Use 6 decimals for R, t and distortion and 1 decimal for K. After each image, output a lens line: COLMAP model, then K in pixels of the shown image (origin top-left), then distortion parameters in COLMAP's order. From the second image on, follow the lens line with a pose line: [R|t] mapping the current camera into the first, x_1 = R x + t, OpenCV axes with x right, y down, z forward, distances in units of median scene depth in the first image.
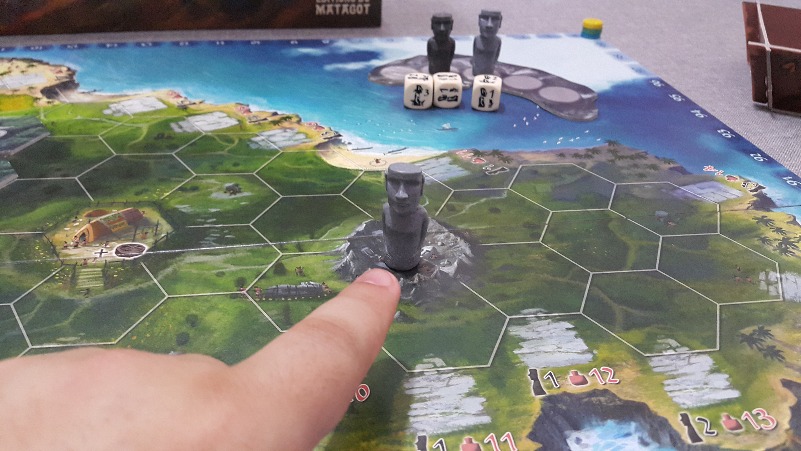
lens RADIAL K [[658.8, 0, 395.2], [0, 658.8, 241.3], [0, 0, 1]] dist [0.133861, -0.345455]
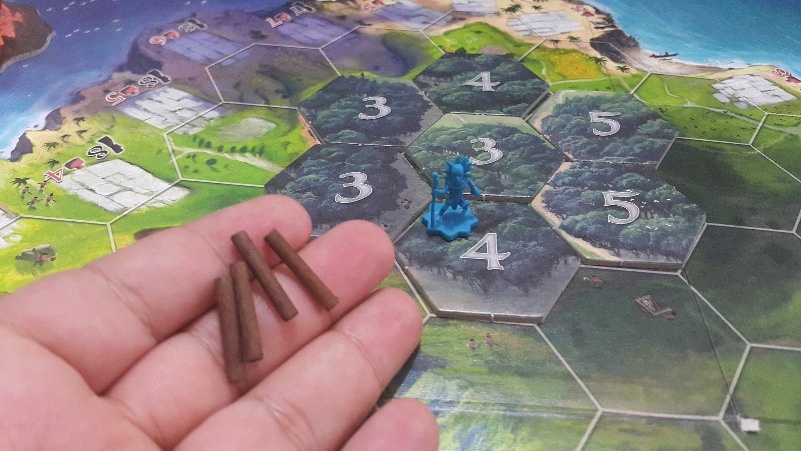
lens RADIAL K [[658.8, 0, 390.0], [0, 658.8, 251.0], [0, 0, 1]] dist [0.133861, -0.345455]
pose [[0.971215, 0.157049, -0.179100, -0.702627], [-0.126146, 0.976889, 0.172556, -0.131175], [0.202060, -0.144997, 0.968580, 0.281834]]
